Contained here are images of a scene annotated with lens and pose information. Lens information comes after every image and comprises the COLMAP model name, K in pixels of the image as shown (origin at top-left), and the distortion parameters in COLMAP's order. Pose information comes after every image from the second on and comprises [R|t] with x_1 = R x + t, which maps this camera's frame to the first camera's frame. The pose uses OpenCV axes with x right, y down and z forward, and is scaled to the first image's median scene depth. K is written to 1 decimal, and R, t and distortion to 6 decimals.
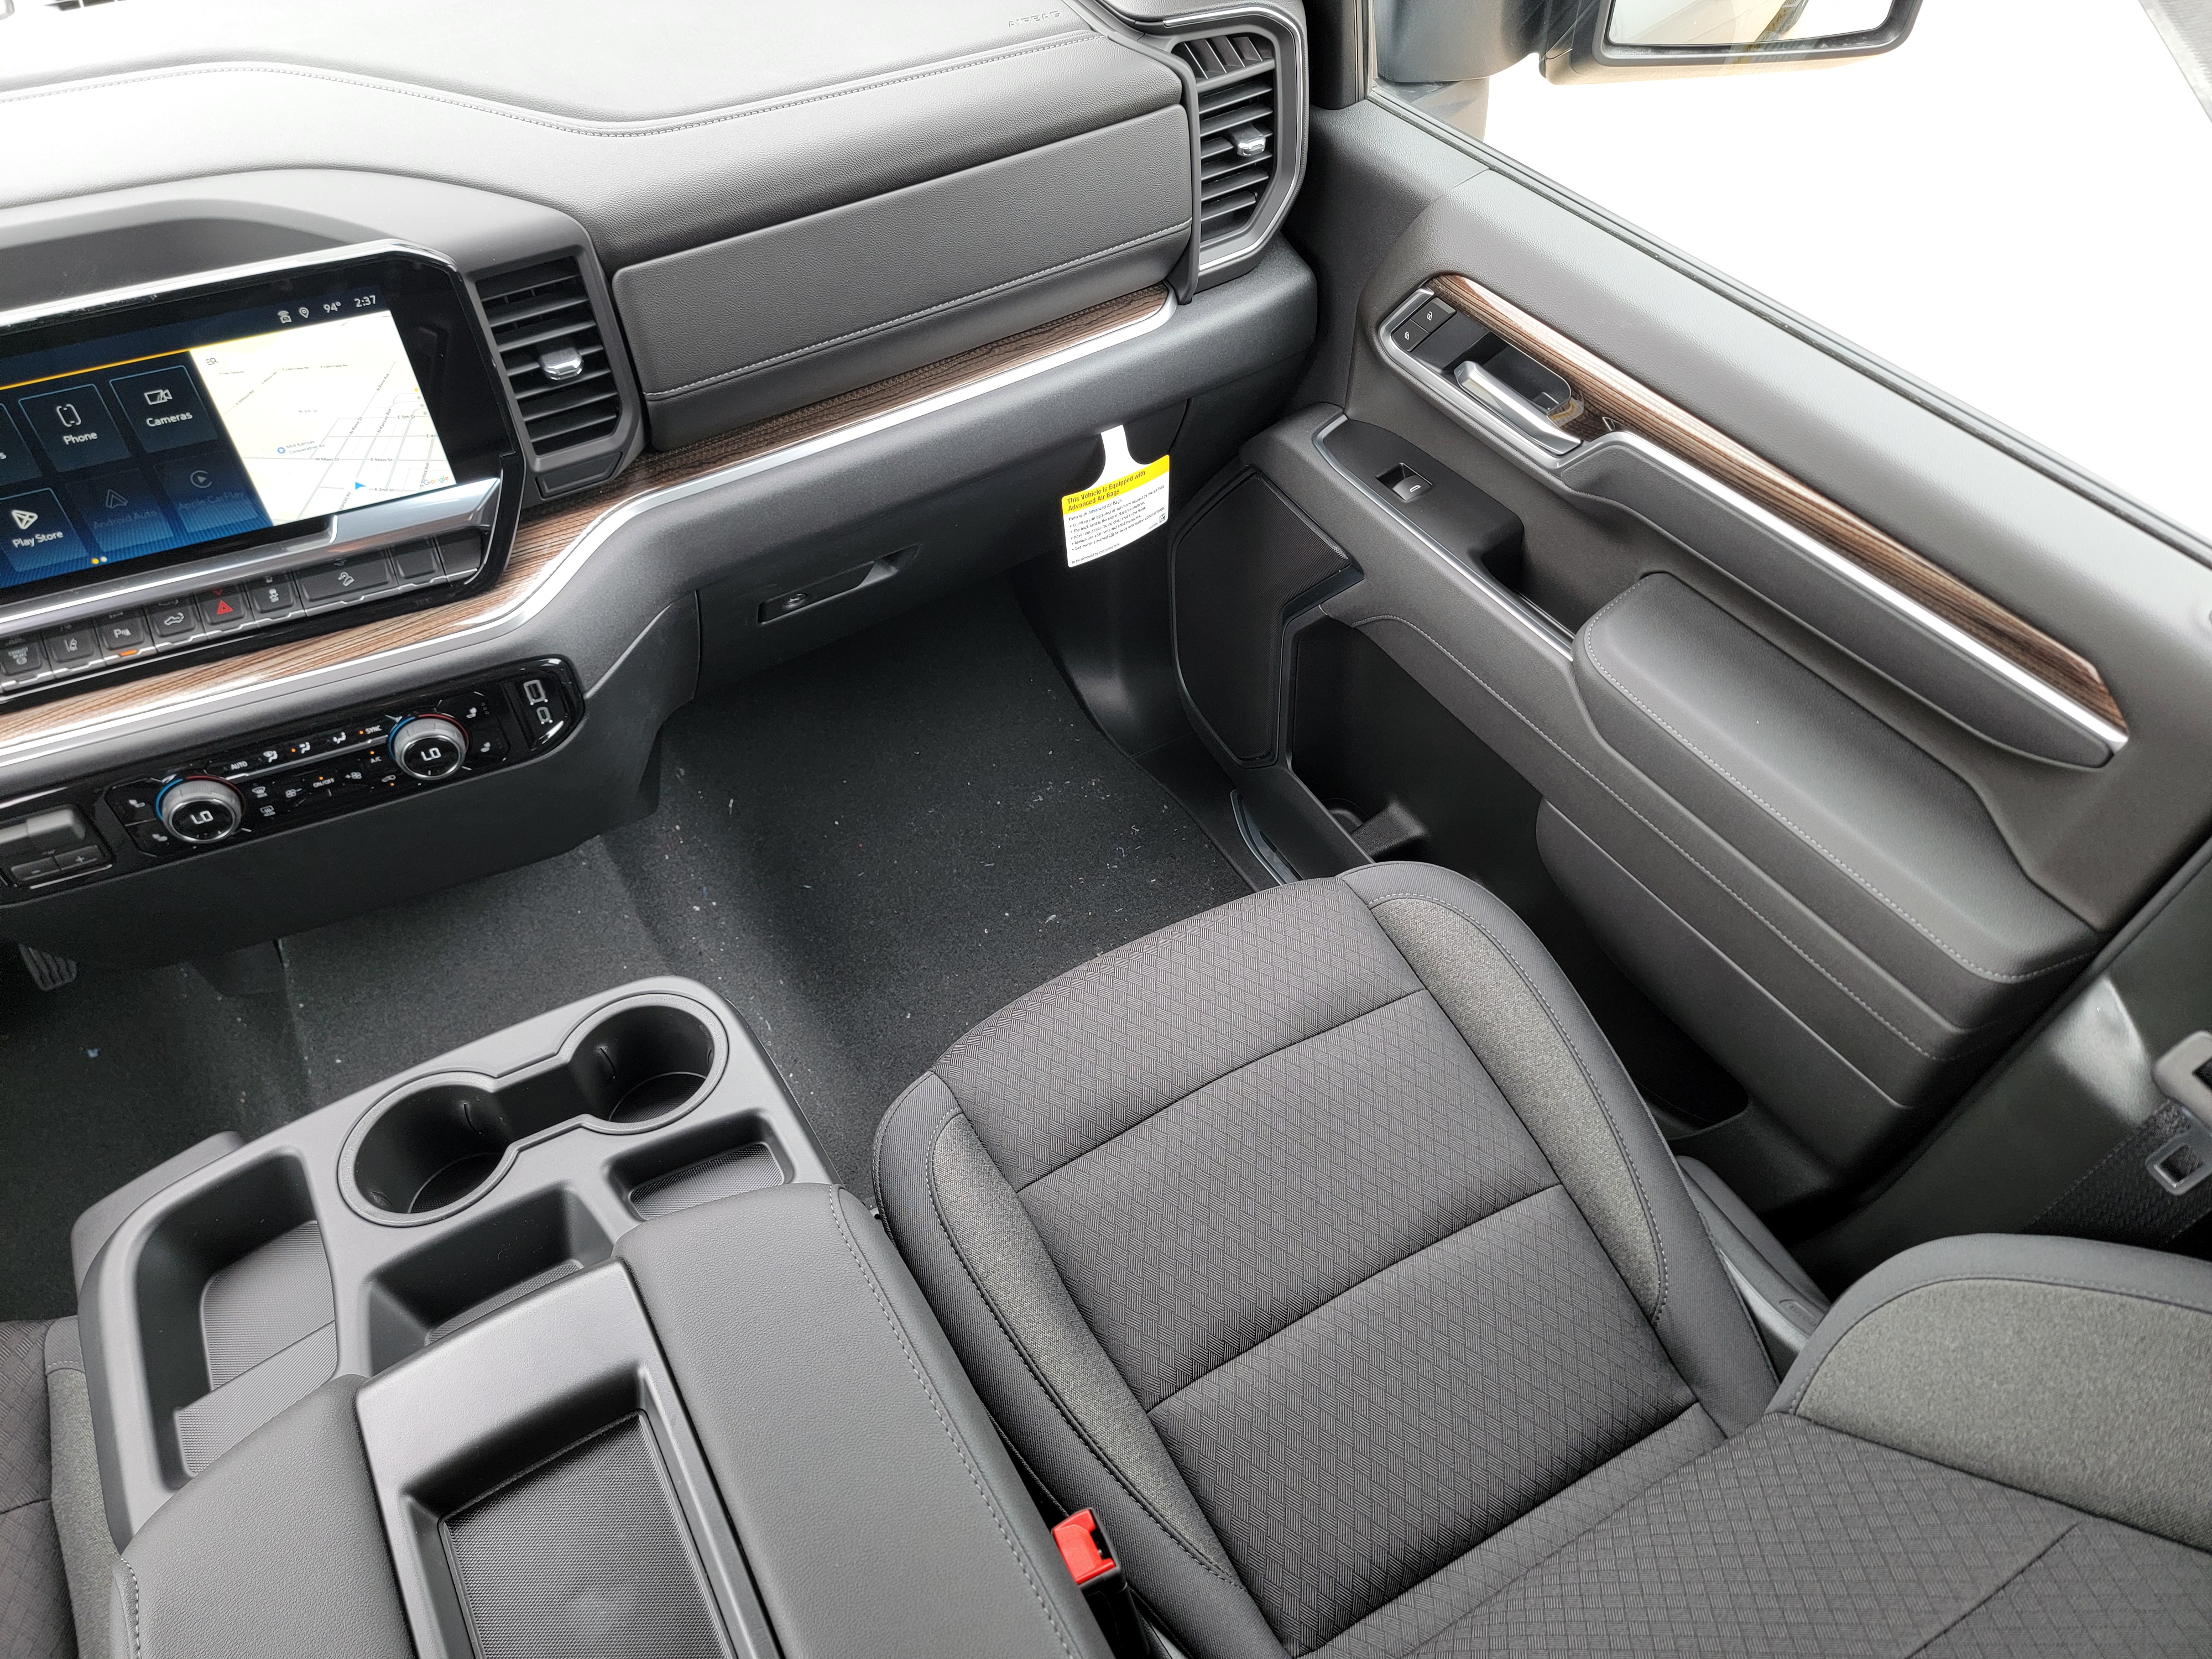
lens RADIAL K [[1538.4, 0, 1108.7], [0, 1538.4, 822.2], [0, 0, 1]] dist [0.070726, -0.065917]
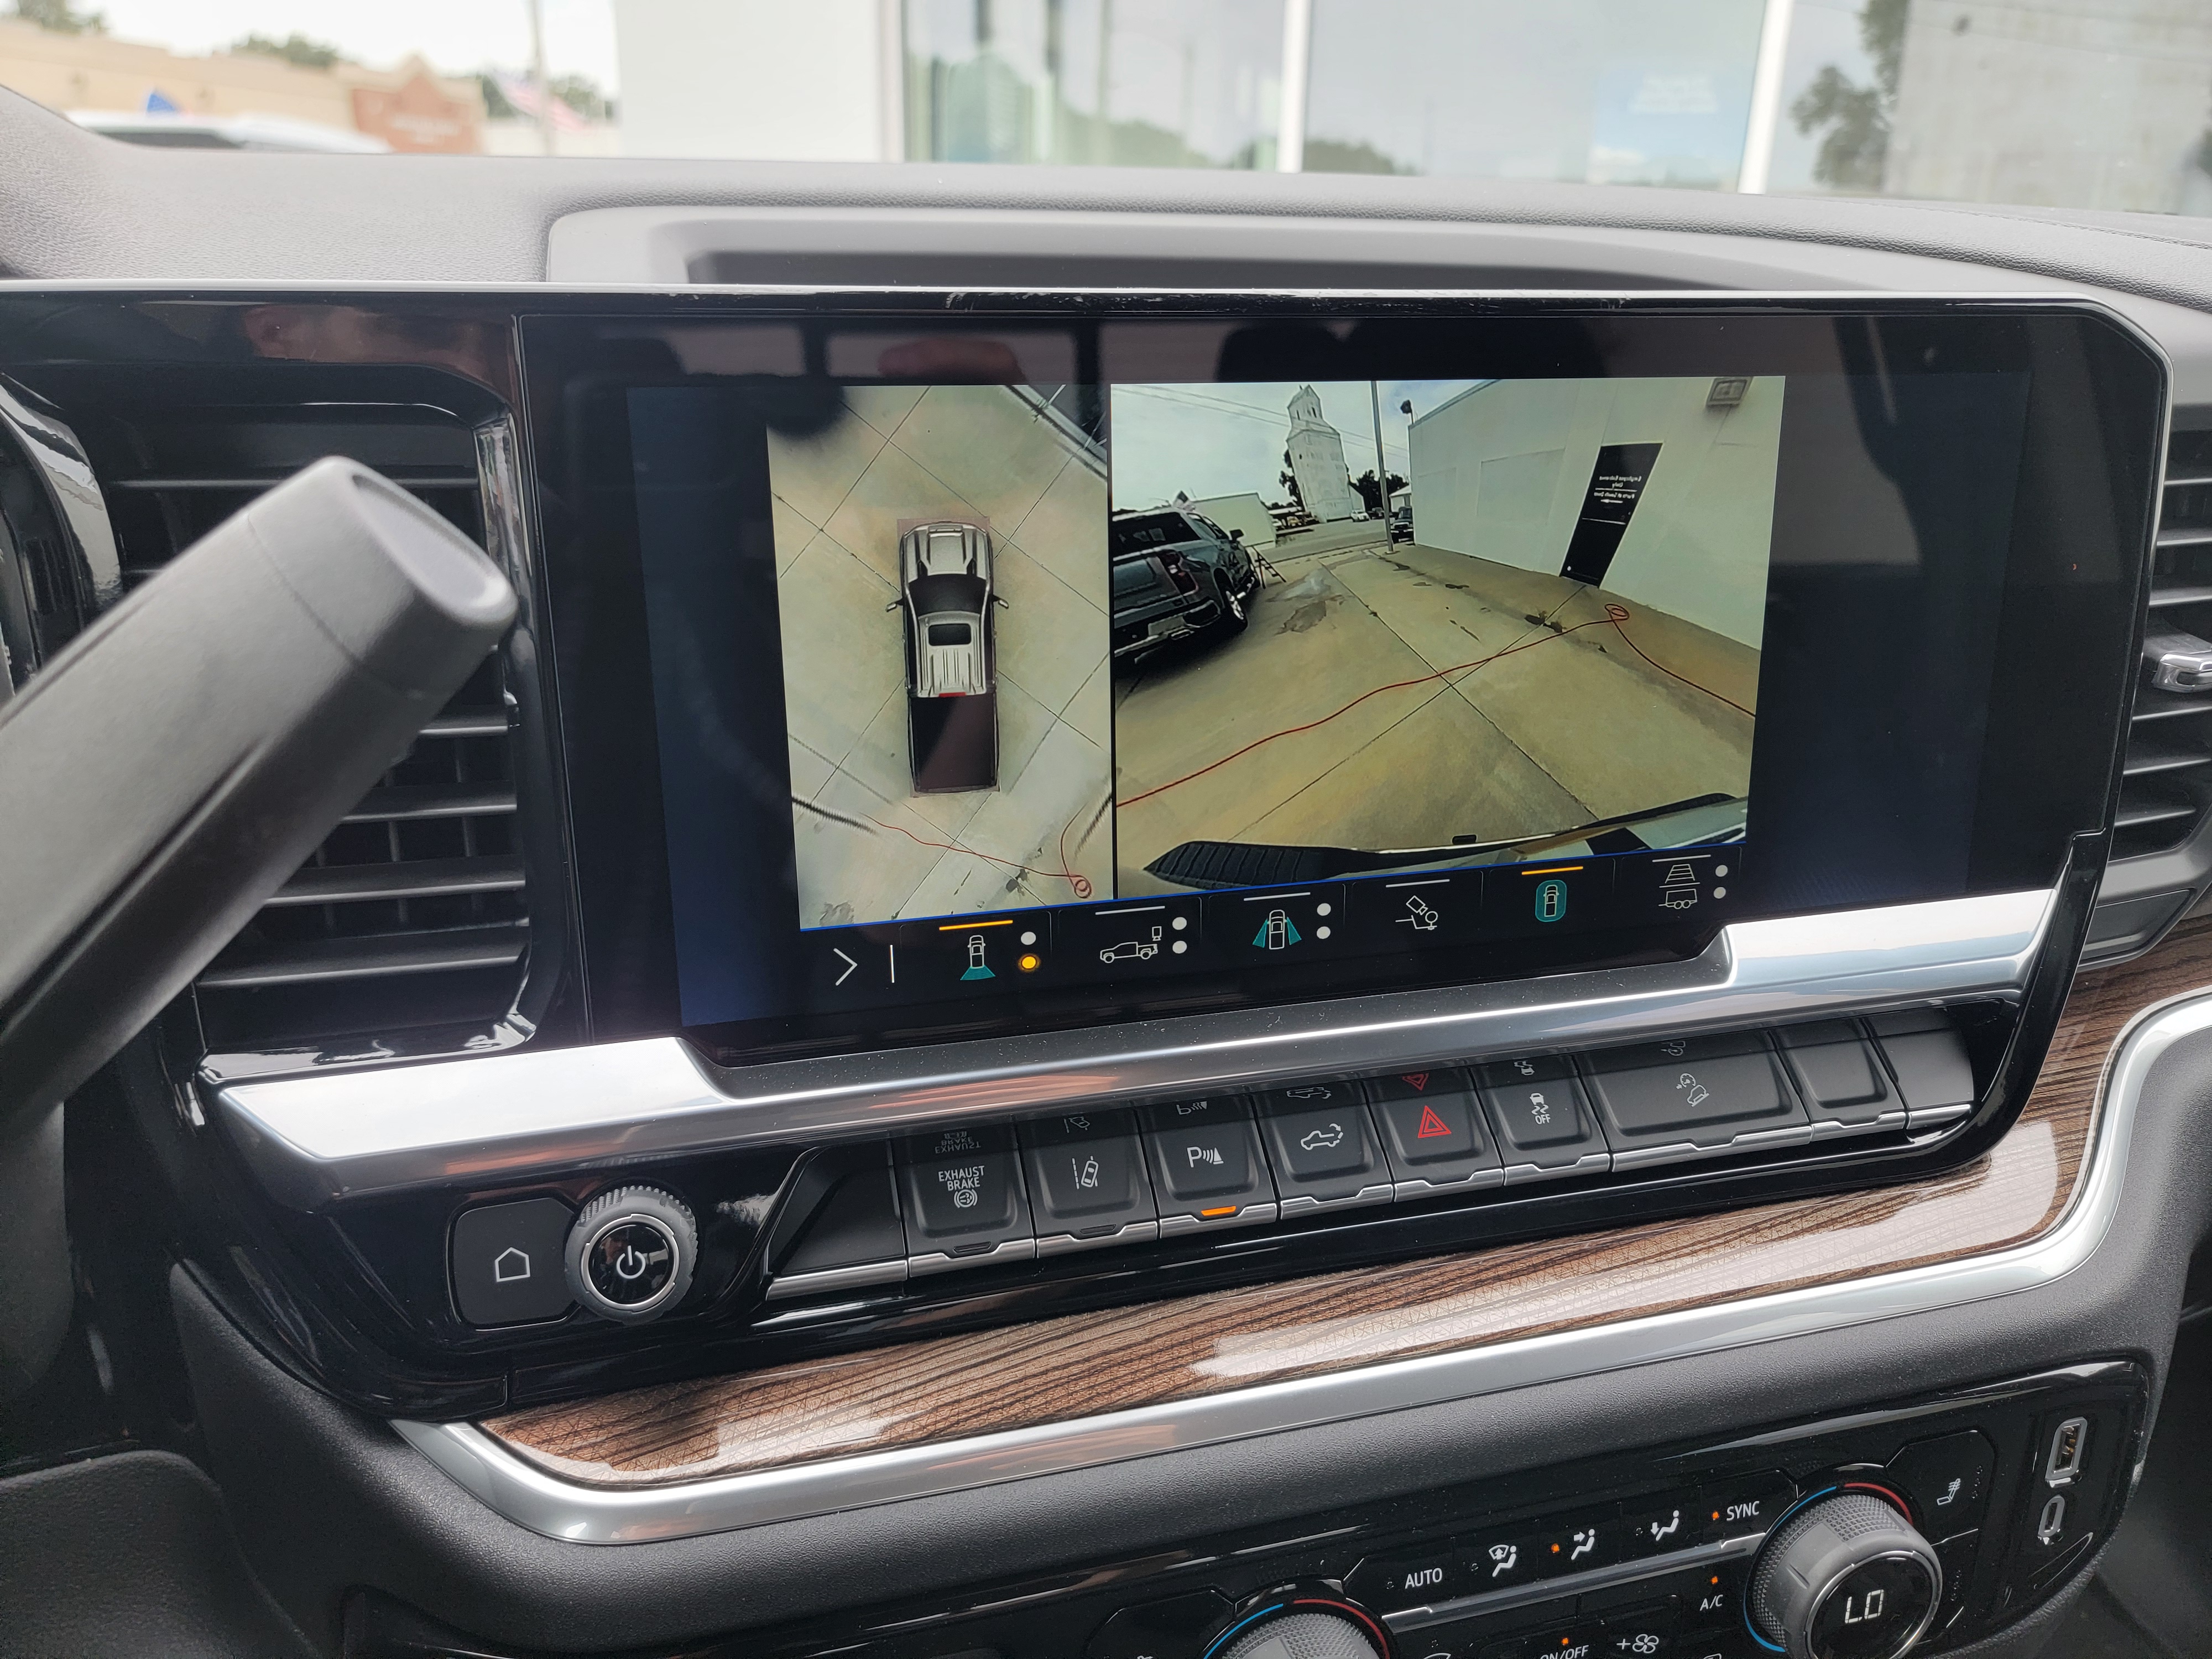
lens RADIAL K [[1543.2, 0, 1089.9], [0, 1543.2, 823.5], [0, 0, 1]] dist [0.025546, -0.003139]
pose [[0.989125, 0.067541, -0.130654, -0.592468], [-0.120834, 0.879624, -0.460065, -0.016127], [0.083853, 0.470850, 0.878219, 0.609794]]
